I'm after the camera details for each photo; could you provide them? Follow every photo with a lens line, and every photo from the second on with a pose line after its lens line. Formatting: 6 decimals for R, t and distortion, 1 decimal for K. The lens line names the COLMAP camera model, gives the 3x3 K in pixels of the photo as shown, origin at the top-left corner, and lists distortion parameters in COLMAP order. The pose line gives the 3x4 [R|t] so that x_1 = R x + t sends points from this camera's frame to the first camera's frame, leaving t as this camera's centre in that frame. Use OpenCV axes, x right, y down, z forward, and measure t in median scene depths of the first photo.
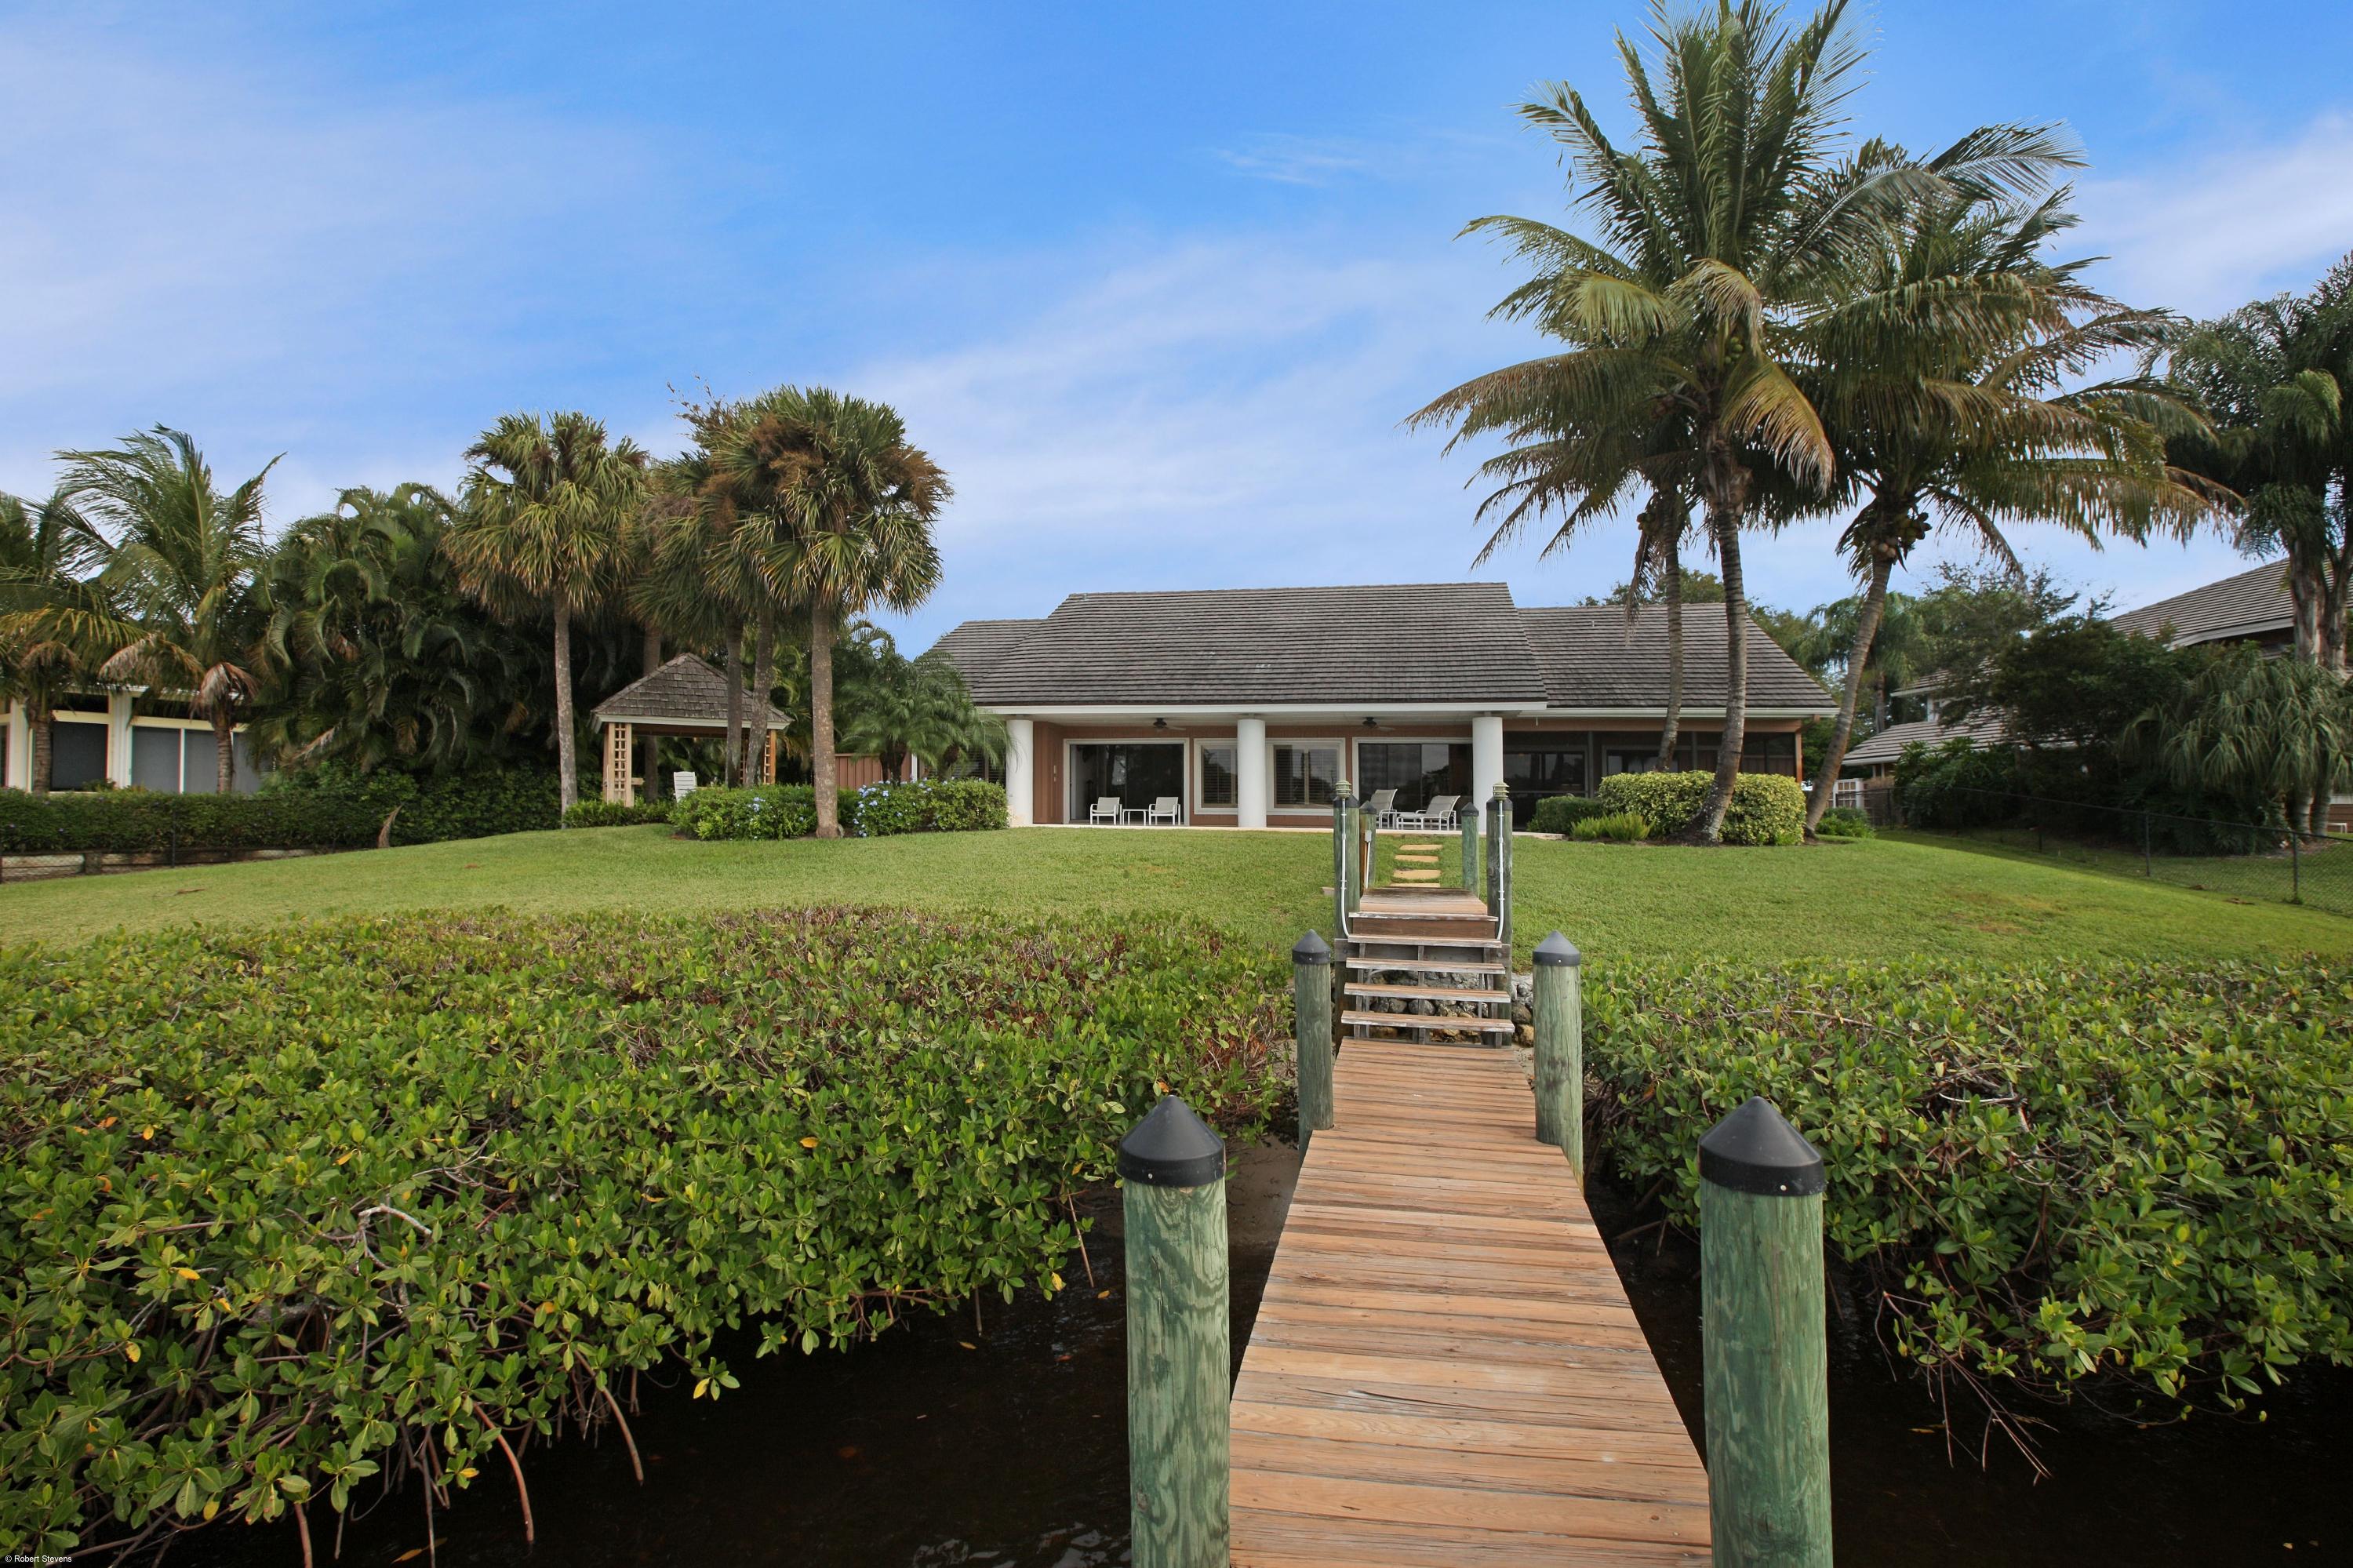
lens RADIAL K [[1078.8, 0, 1141.6], [0, 1078.8, 781.9], [0, 0, 1]] dist [-0.029726, 0.000232]
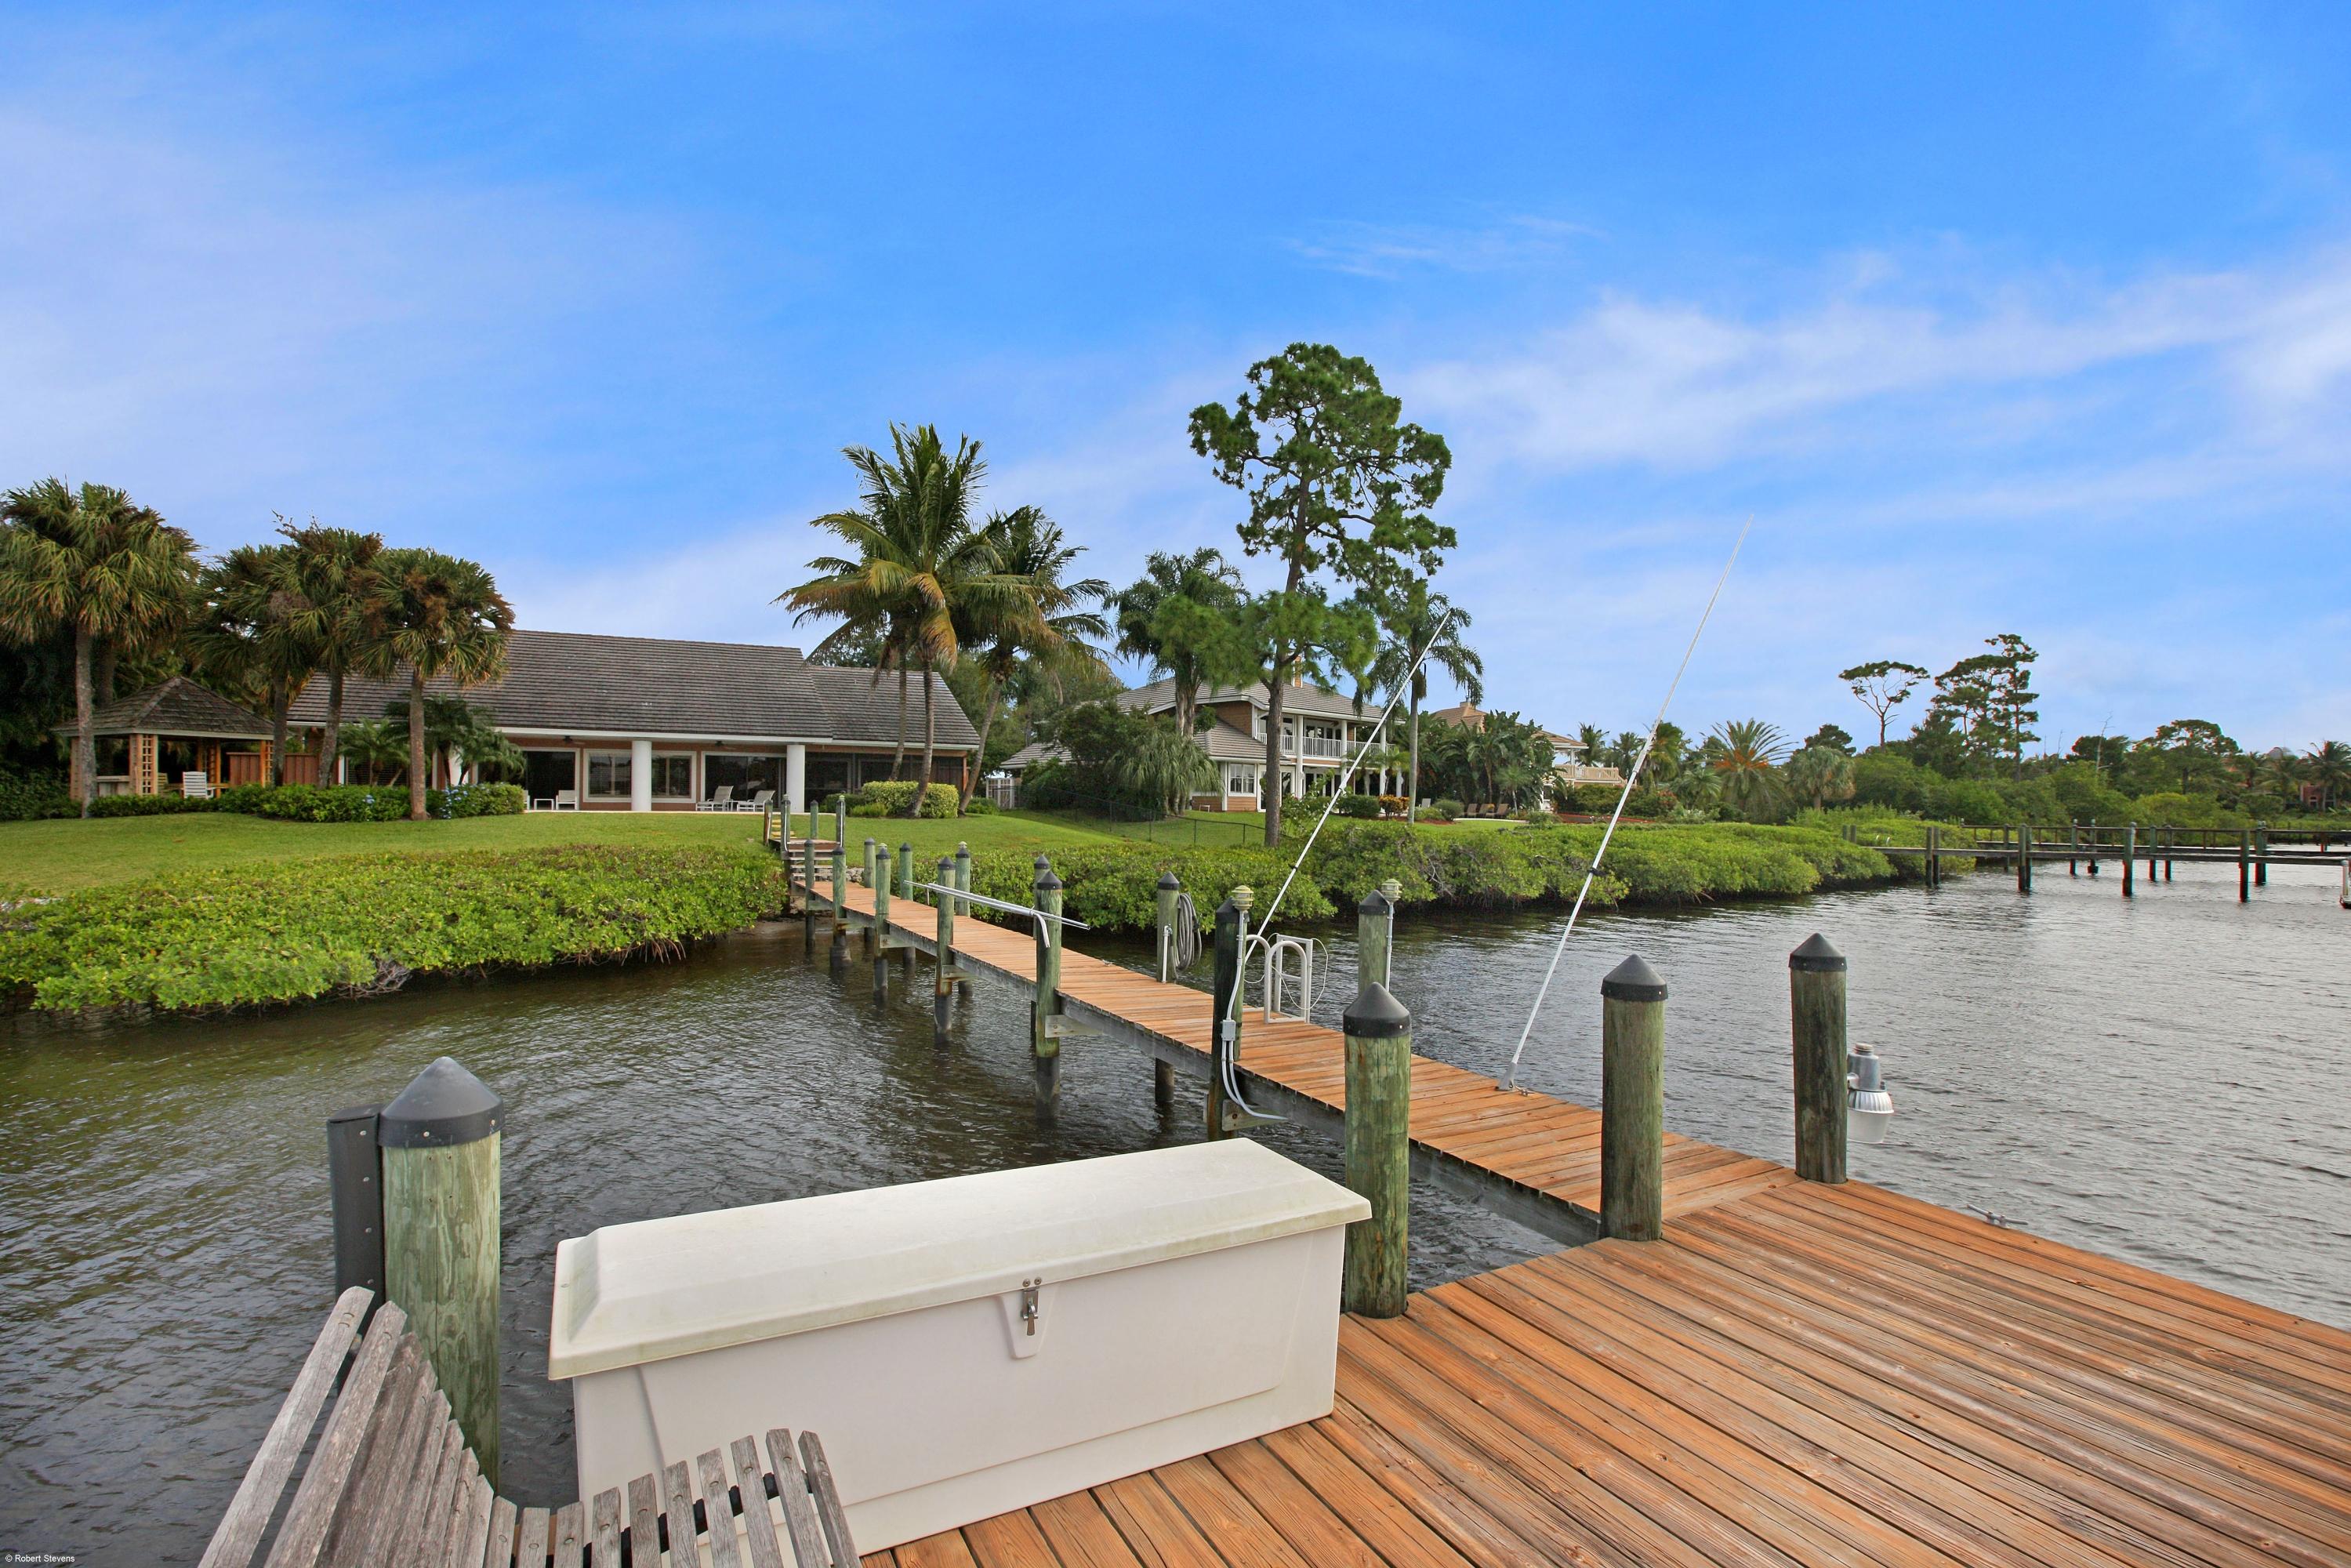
lens RADIAL K [[1077.9, 0, 1140.6], [0, 1077.9, 781.9], [0, 0, 1]] dist [-0.029726, 0.000232]
pose [[0.775571, 0.009708, 0.631186, -0.347589], [-0.020724, 0.999734, 0.010088, -0.032852], [-0.630920, -0.020904, 0.775566, -0.694697]]
